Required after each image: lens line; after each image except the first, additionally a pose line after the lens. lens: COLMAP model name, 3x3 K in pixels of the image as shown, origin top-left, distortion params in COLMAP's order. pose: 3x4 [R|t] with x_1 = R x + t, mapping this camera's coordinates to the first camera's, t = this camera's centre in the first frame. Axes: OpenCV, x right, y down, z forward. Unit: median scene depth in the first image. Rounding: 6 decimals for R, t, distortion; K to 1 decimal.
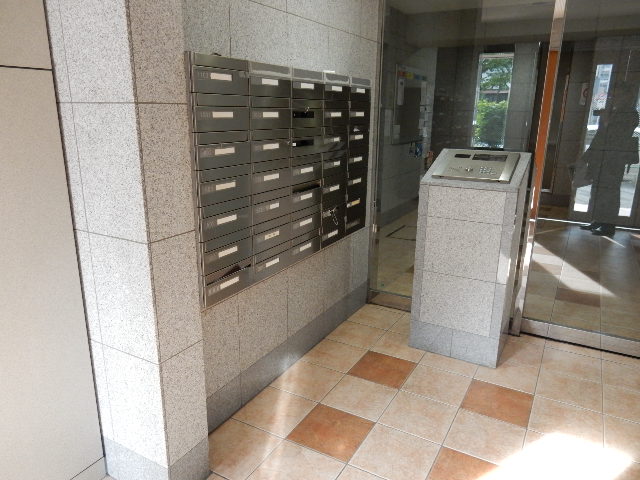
lens RADIAL K [[471.8, 0, 317.8], [0, 471.8, 241.2], [0, 0, 1]] dist [-0.003260, 0.003698]
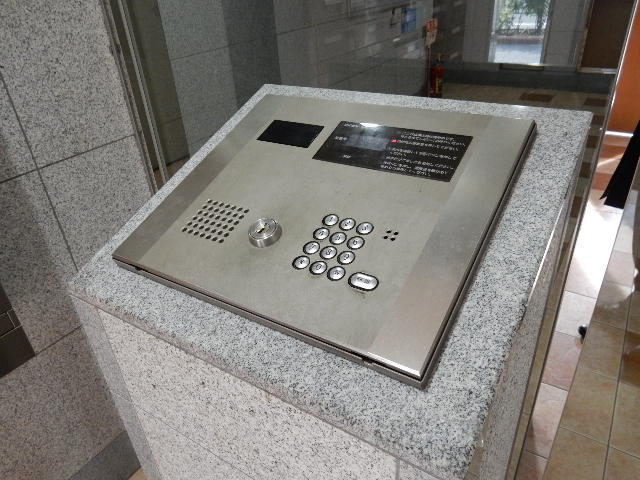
lens RADIAL K [[471.8, 0, 317.8], [0, 471.8, 241.2], [0, 0, 1]] dist [-0.003260, 0.003698]
pose [[0.994309, -0.031564, -0.101753, 0.559463], [0.057133, 0.964128, 0.259215, -0.307908], [0.089921, -0.263553, 0.960445, 1.235597]]
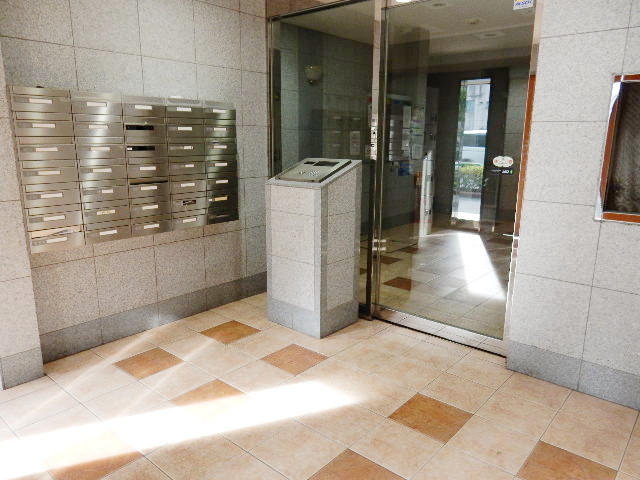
lens RADIAL K [[471.8, 0, 317.8], [0, 471.8, 241.2], [0, 0, 1]] dist [-0.003260, 0.003698]
pose [[0.978900, 0.034838, -0.201350, 0.943336], [-0.046740, 0.997410, -0.054661, 0.140856], [0.198924, 0.062919, 0.977993, -0.280018]]
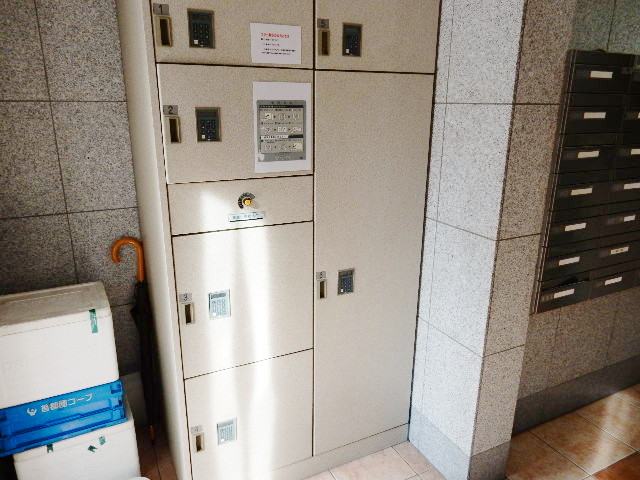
lens RADIAL K [[471.8, 0, 317.8], [0, 471.8, 241.2], [0, 0, 1]] dist [-0.003260, 0.003698]
pose [[0.829586, 0.155459, -0.536302, -0.111757], [-0.148799, 0.987280, 0.056013, 0.005753], [0.538188, 0.033334, 0.842165, -0.065856]]
